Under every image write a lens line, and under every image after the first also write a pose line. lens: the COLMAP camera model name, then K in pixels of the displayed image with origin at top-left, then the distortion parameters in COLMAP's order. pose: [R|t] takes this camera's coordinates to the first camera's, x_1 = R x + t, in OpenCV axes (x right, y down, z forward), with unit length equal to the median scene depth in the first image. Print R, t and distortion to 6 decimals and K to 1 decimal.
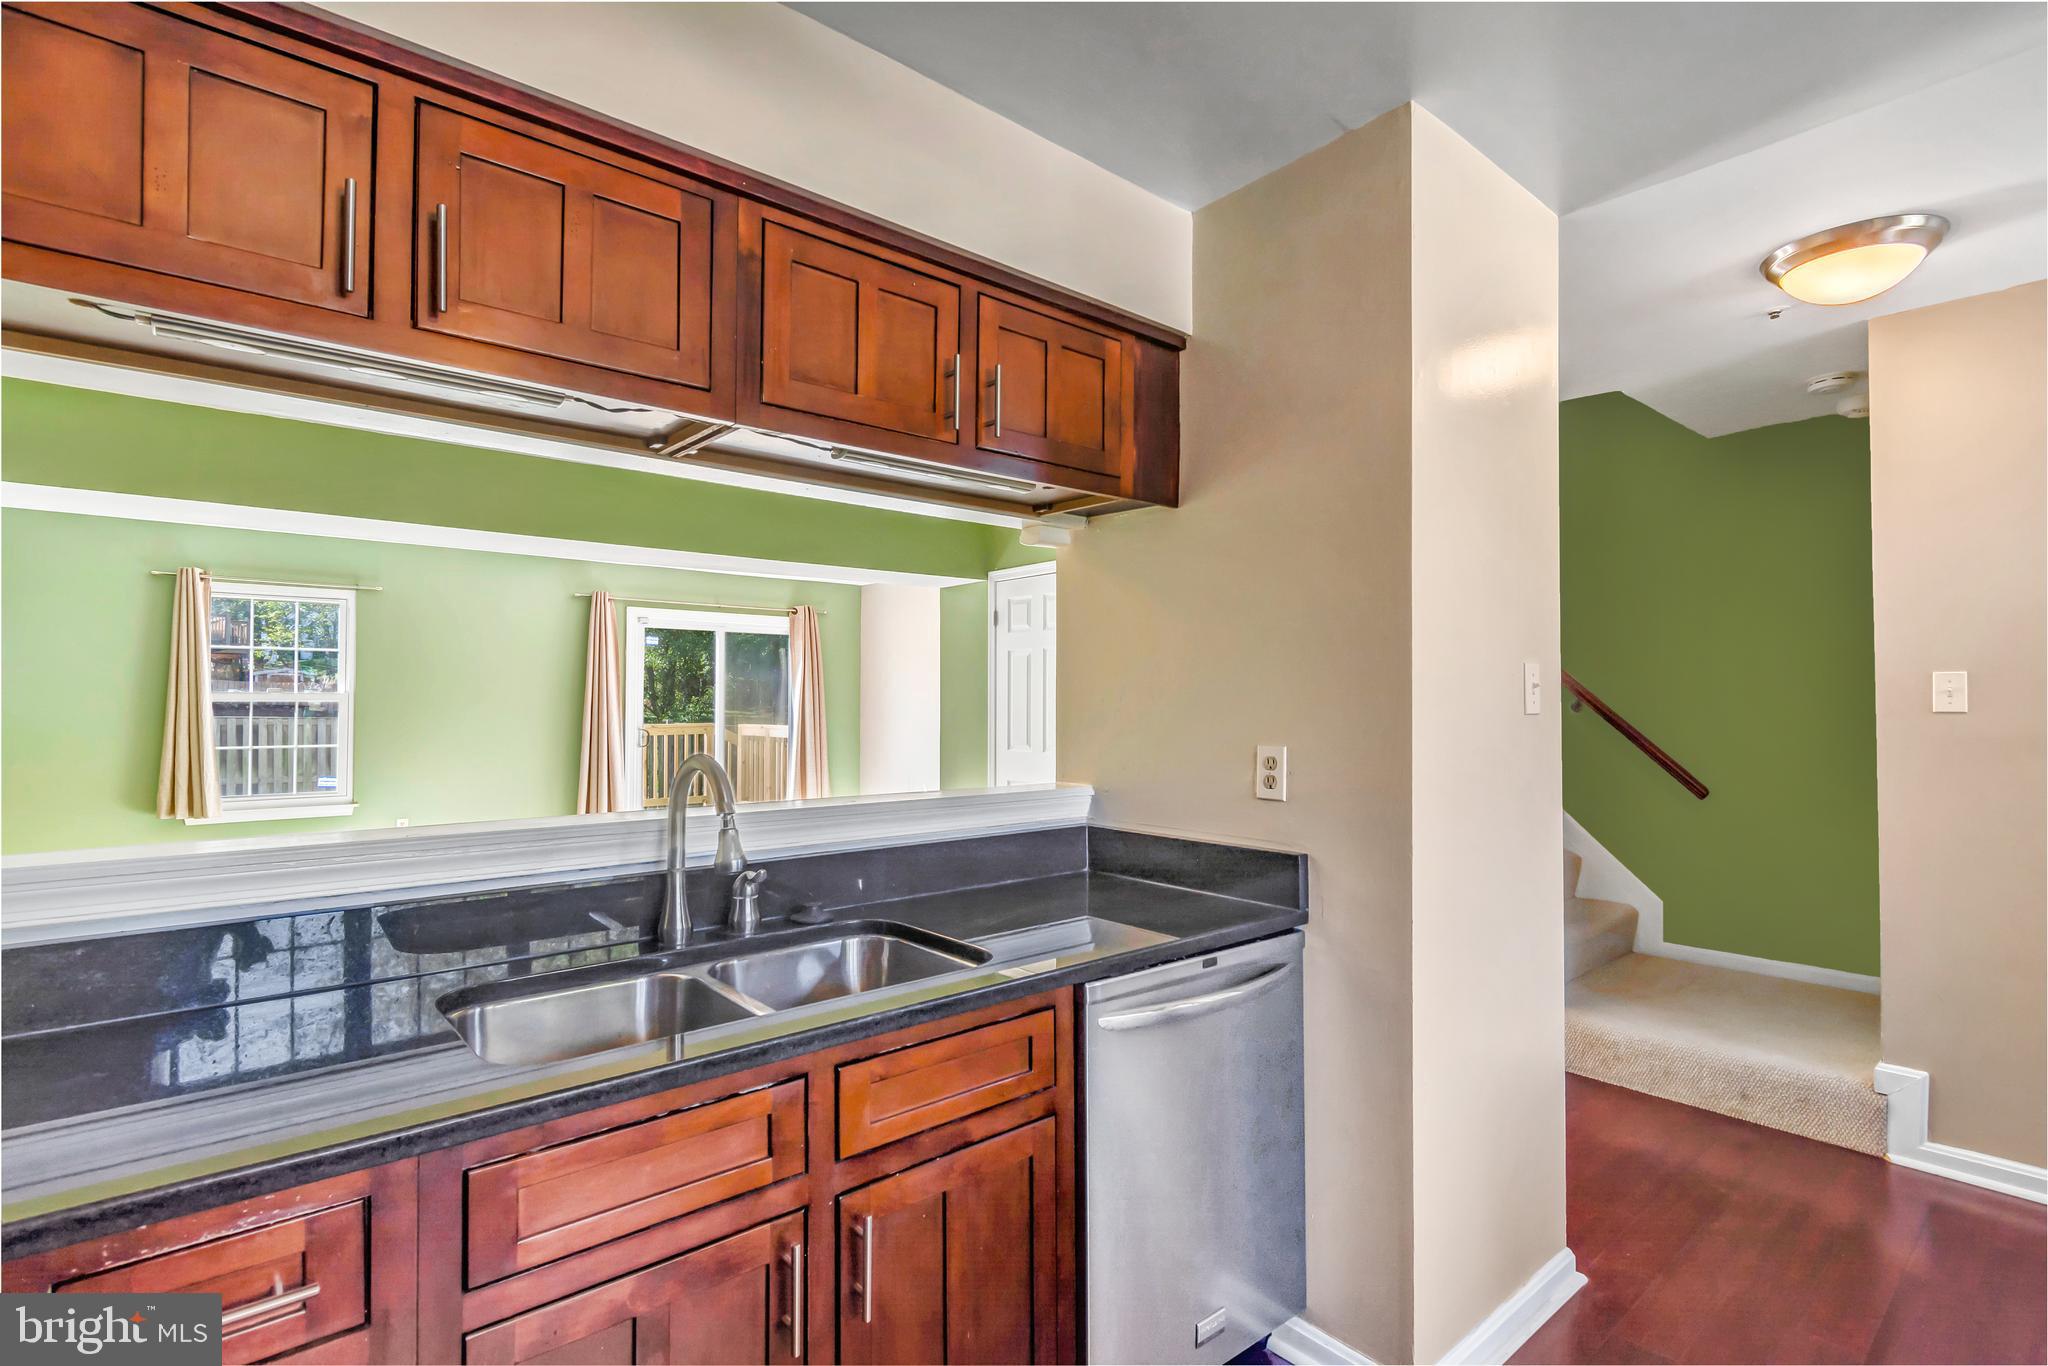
lens RADIAL K [[978.1, 0, 1023.3], [0, 978.1, 683.2], [0, 0, 1]] dist [0.001605, 0.000001]
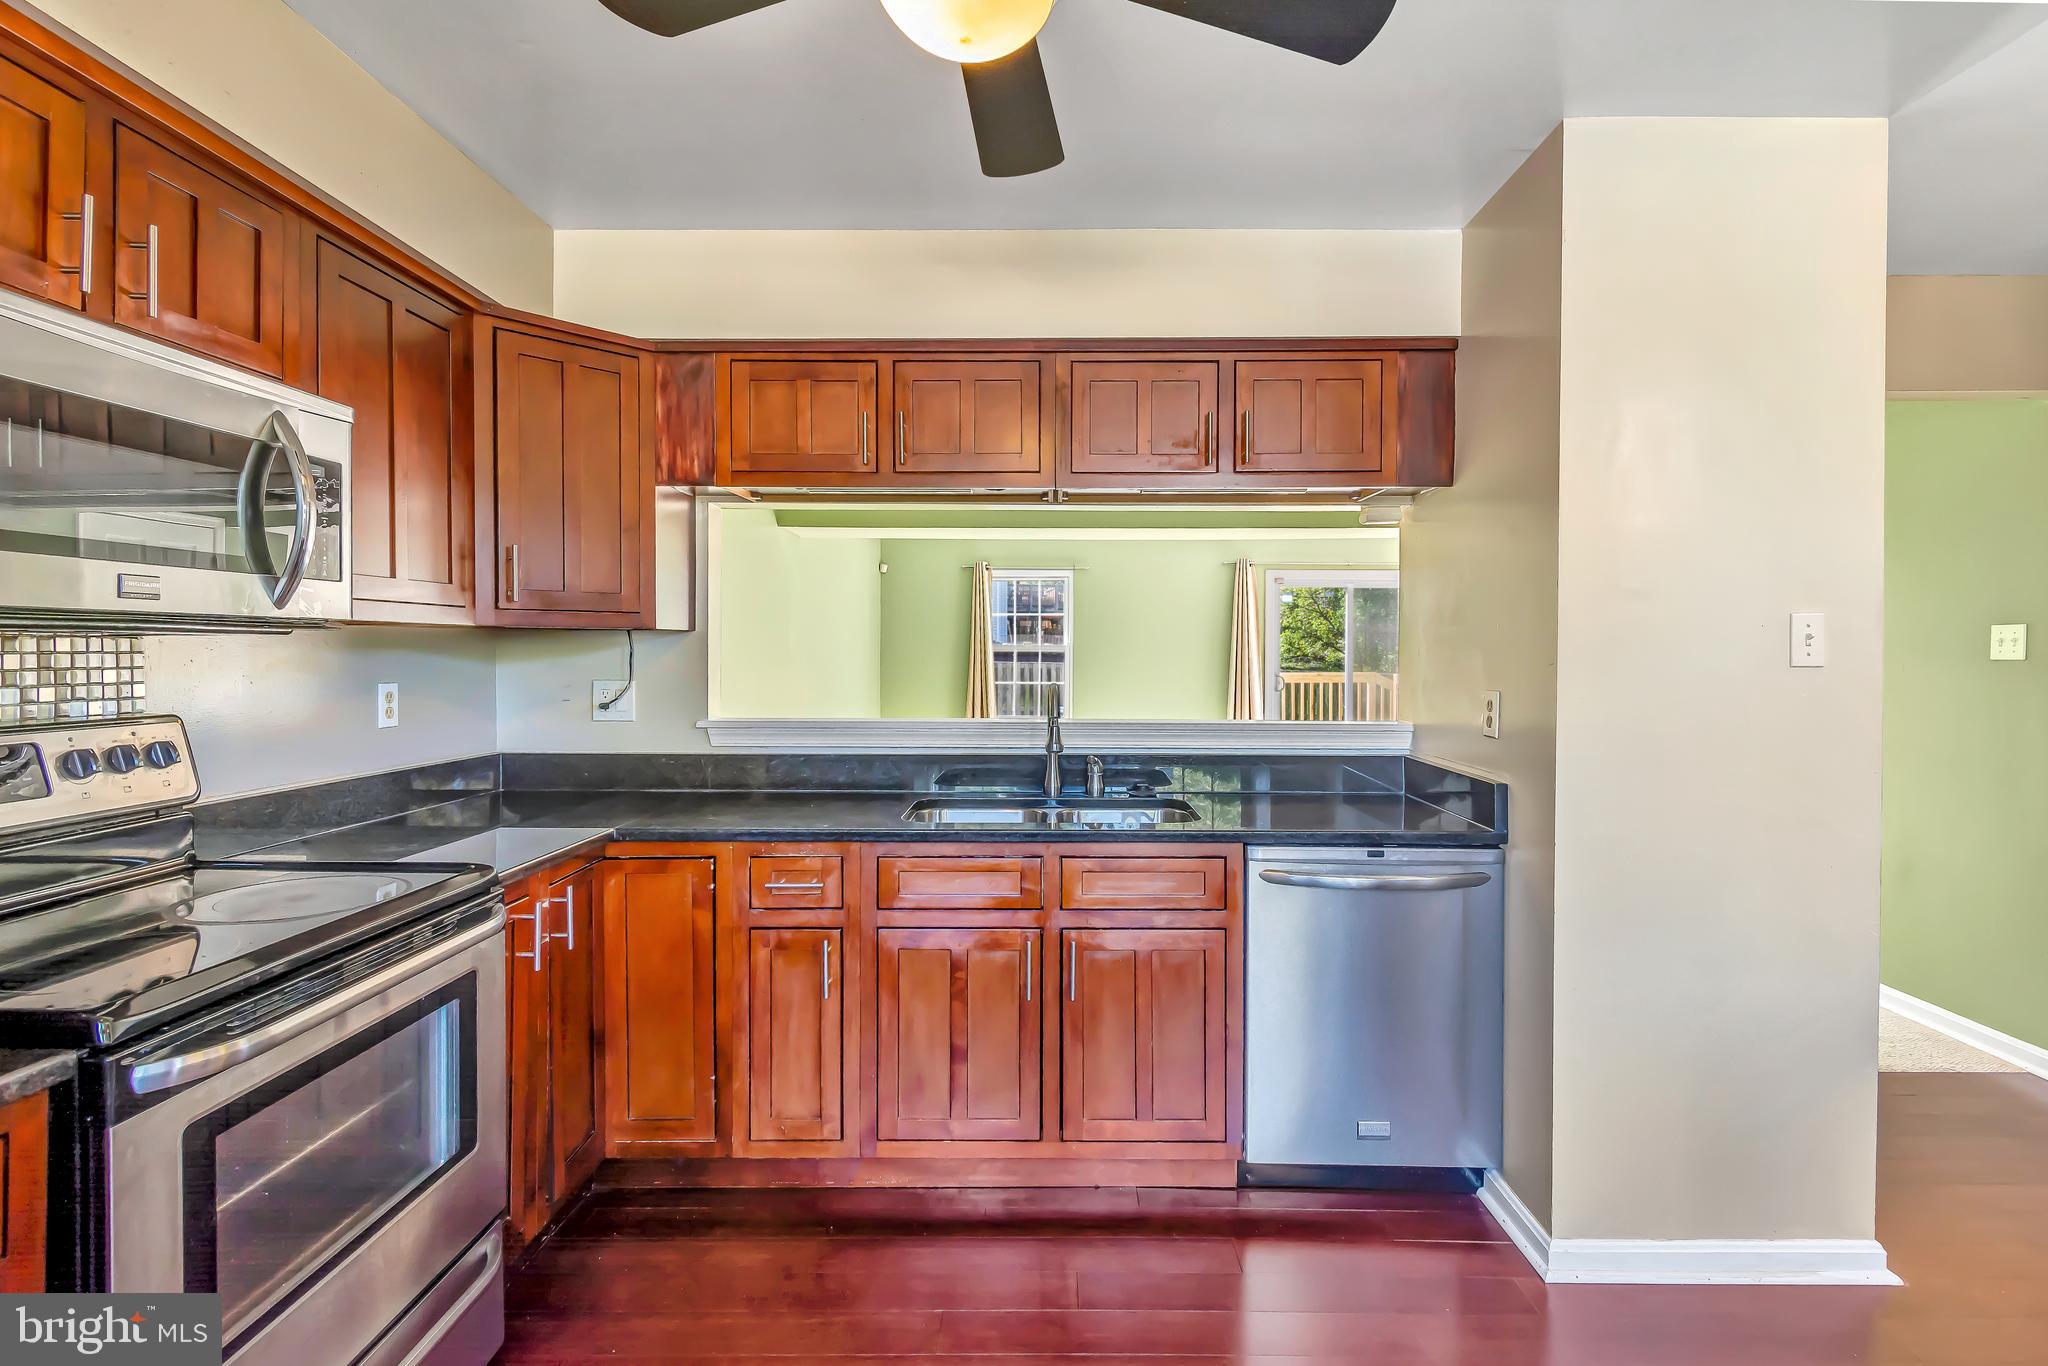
lens RADIAL K [[978.1, 0, 1030.1], [0, 978.1, 662.8], [0, 0, 1]] dist [0.001605, 0.000001]
pose [[0.749149, 0.009597, -0.662332, 0.596030], [0.010276, 0.999606, 0.026107, -0.005567], [0.662322, -0.026364, 0.748756, -0.229132]]
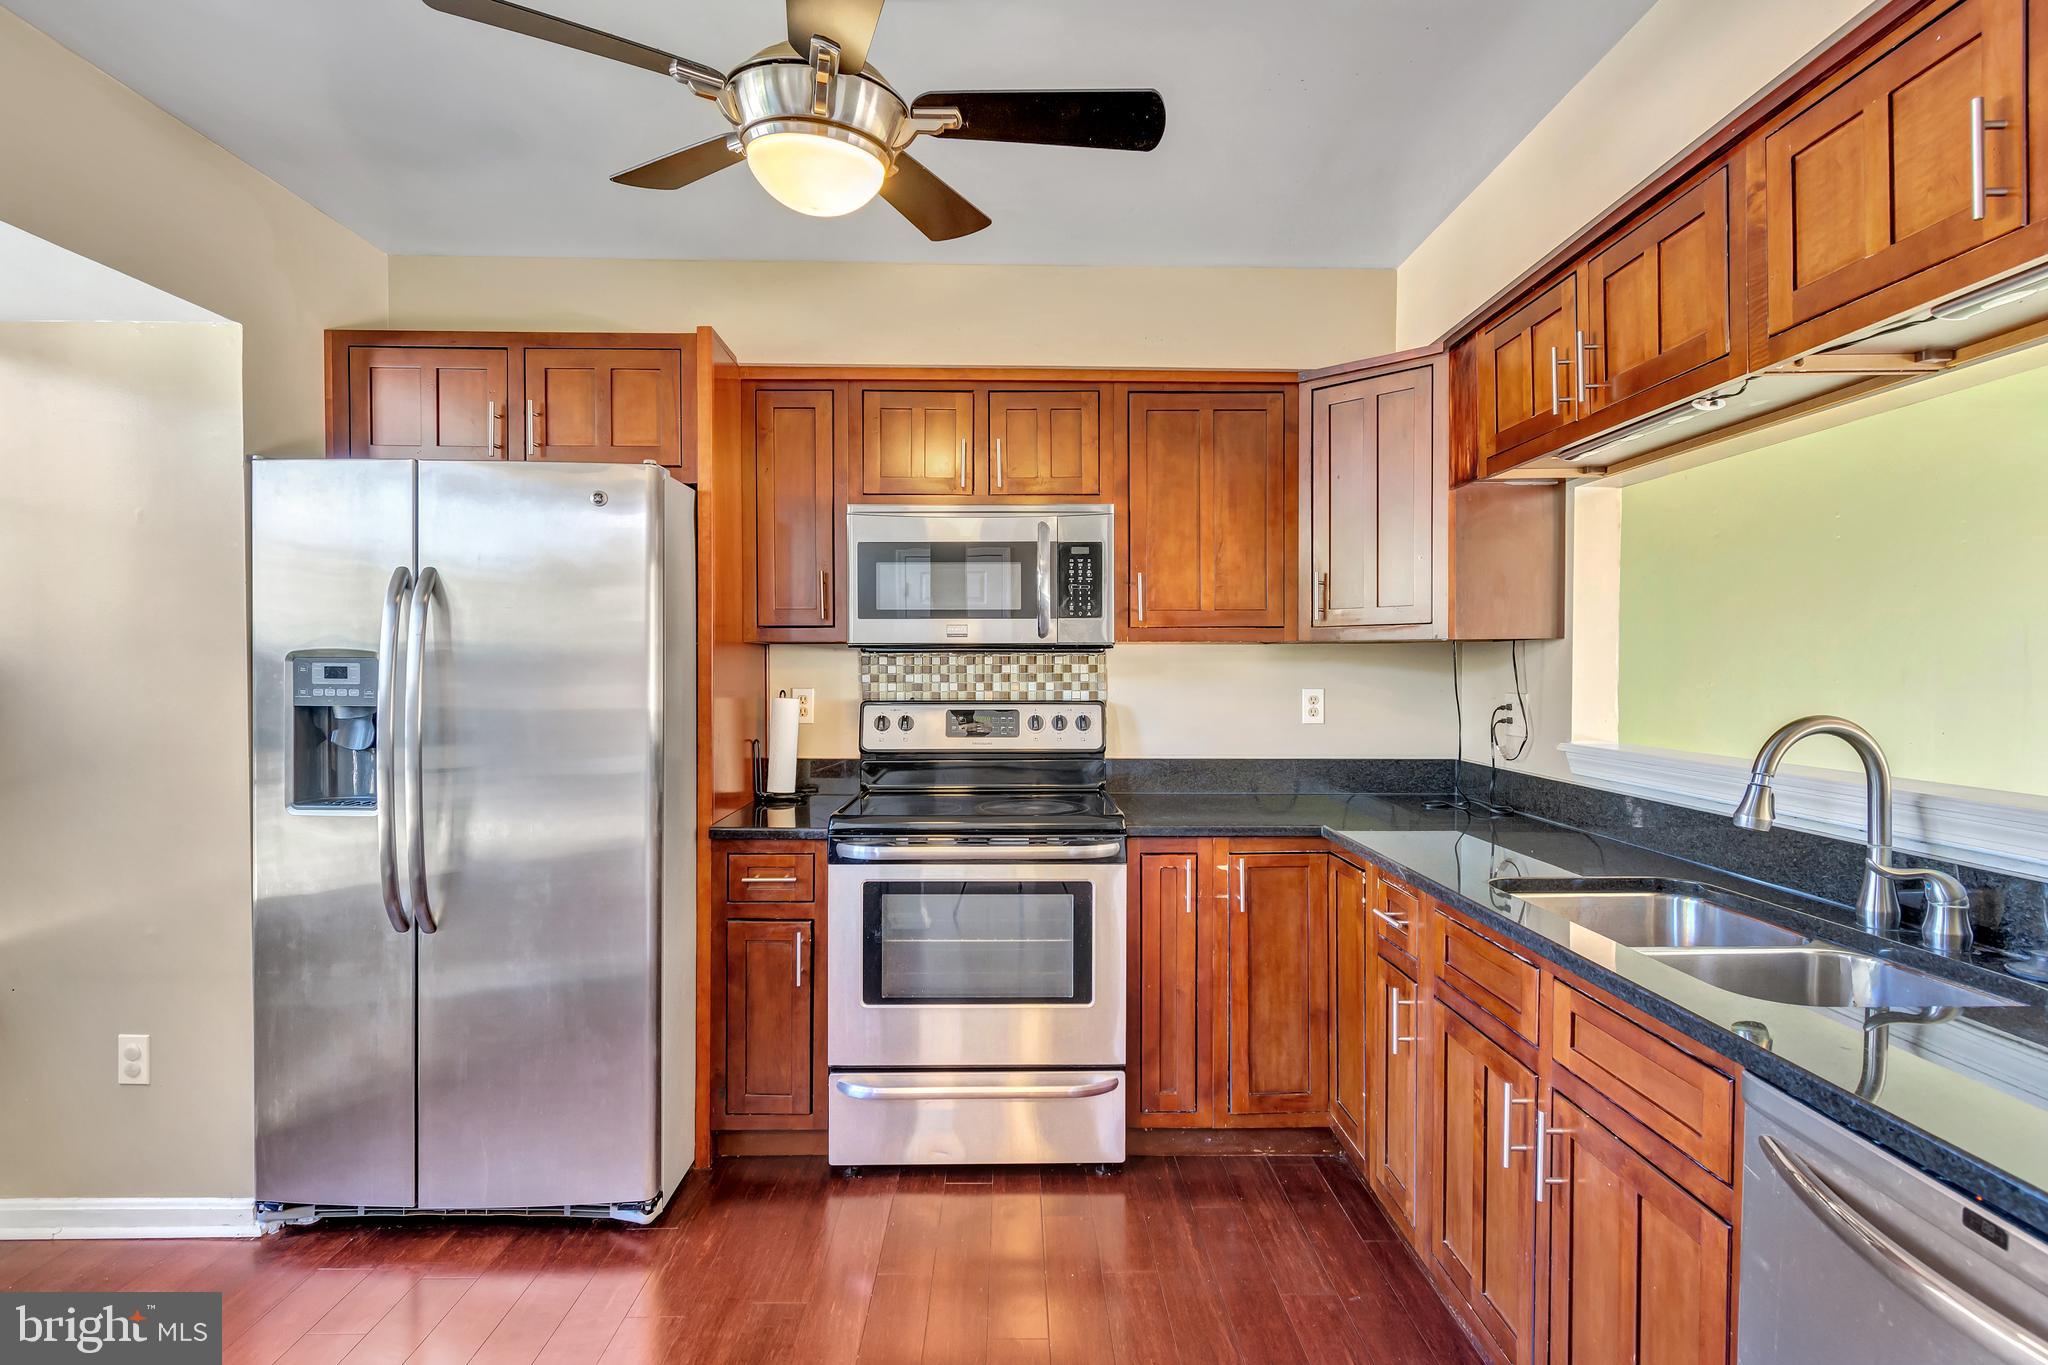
lens RADIAL K [[978.1, 0, 1020.7], [0, 978.1, 678.0], [0, 0, 1]] dist [0.001605, 0.000001]
pose [[-0.626897, 0.007320, -0.779068, 0.687009], [0.015547, 0.999874, -0.003116, 0.025204], [0.778947, -0.014066, -0.626932, 0.799689]]
